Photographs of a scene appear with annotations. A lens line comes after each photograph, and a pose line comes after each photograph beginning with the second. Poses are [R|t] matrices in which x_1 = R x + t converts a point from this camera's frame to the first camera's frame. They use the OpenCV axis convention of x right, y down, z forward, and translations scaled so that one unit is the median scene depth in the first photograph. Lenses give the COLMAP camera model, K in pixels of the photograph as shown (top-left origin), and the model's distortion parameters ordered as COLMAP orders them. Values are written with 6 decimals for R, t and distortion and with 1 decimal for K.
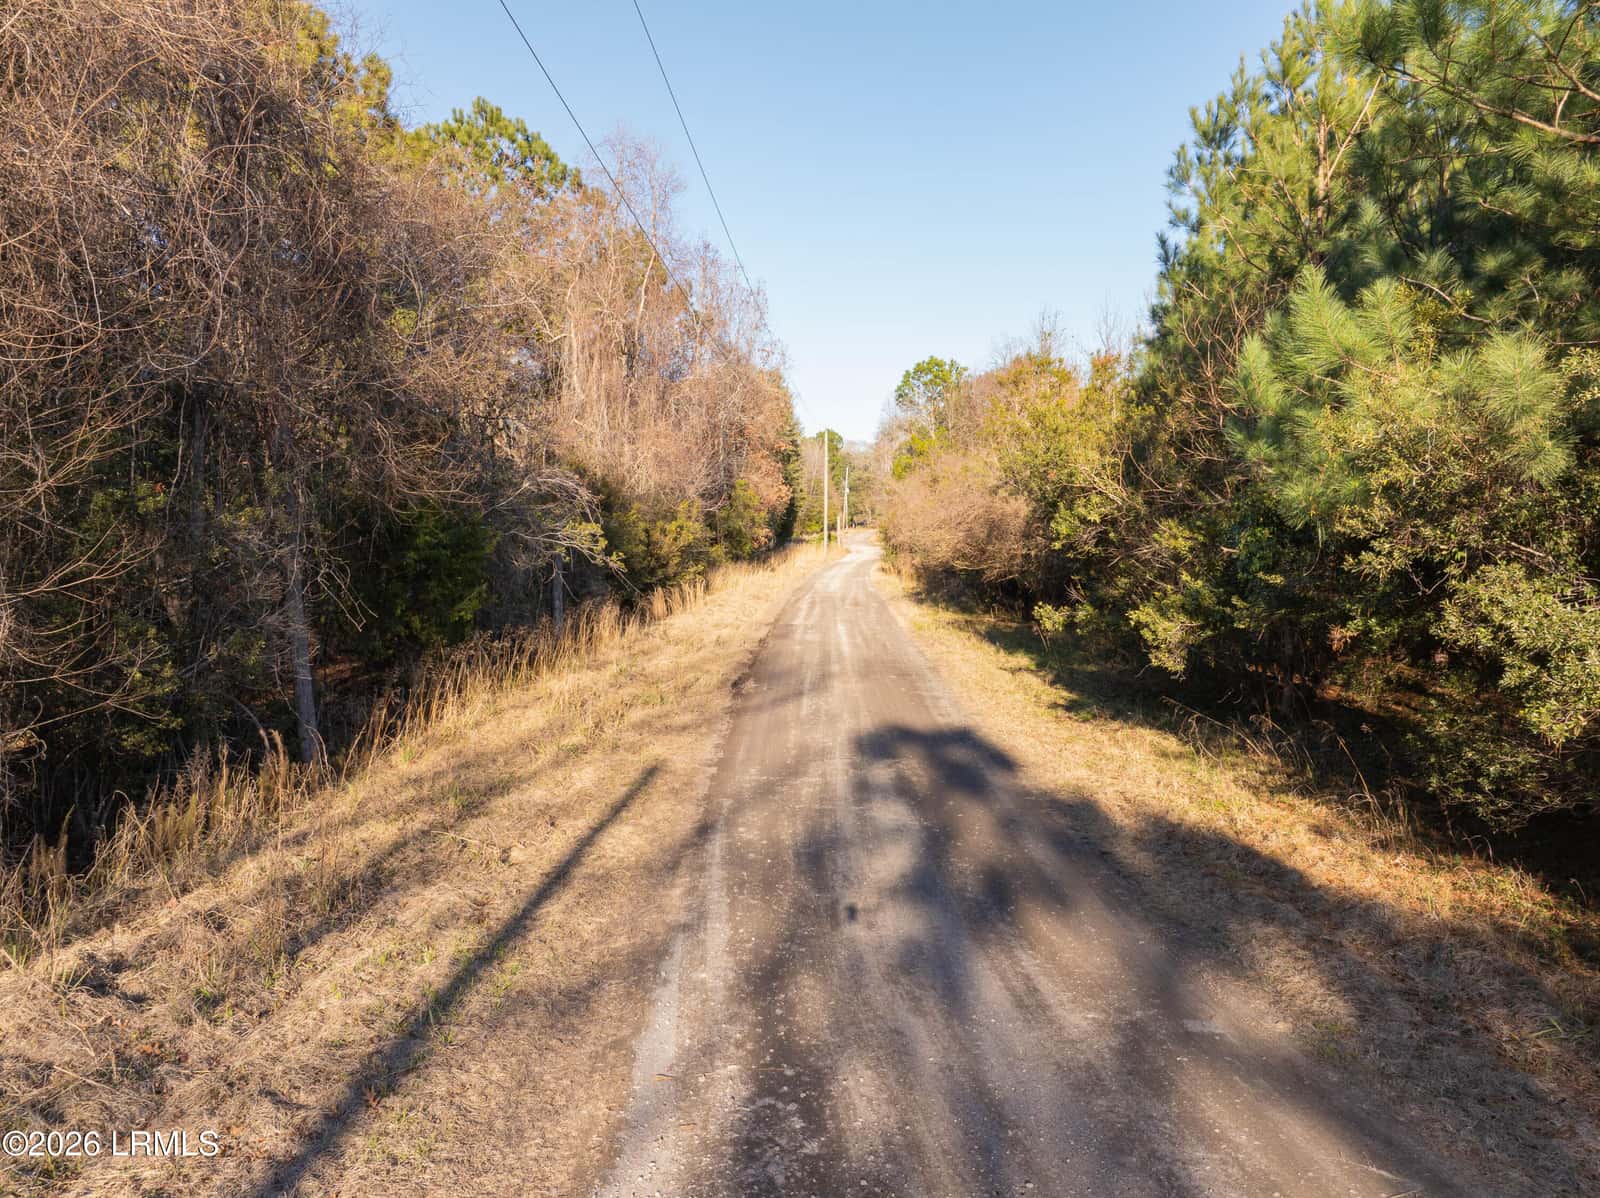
lens RADIAL K [[1127.3, 0, 807.4], [0, 1127.3, 586.3], [0, 0, 1]] dist [-0.026709, -0.023429]
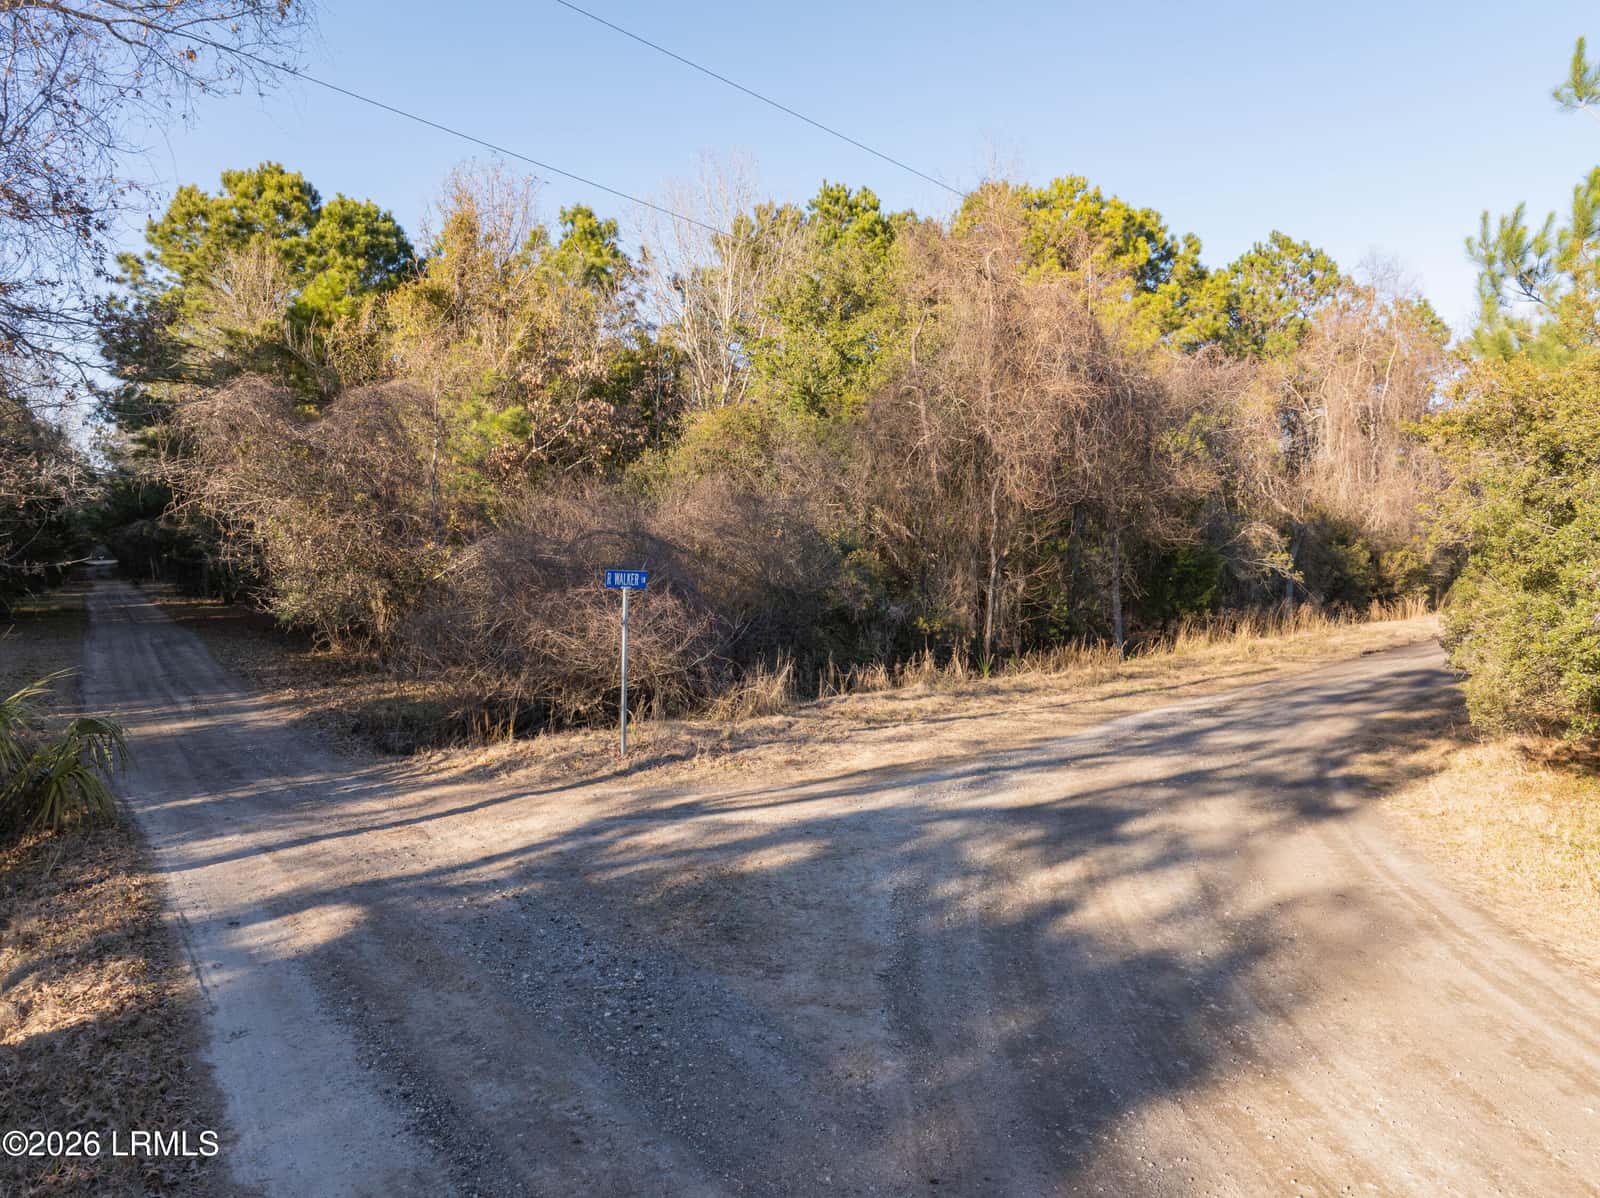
lens RADIAL K [[1127.3, 0, 807.4], [0, 1127.3, 586.3], [0, 0, 1]] dist [-0.026709, -0.023429]
pose [[0.748740, 0.028295, -0.662260, 0.245145], [-0.042403, 0.999087, -0.005255, 0.020463], [0.661507, 0.032016, 0.749256, -0.468762]]
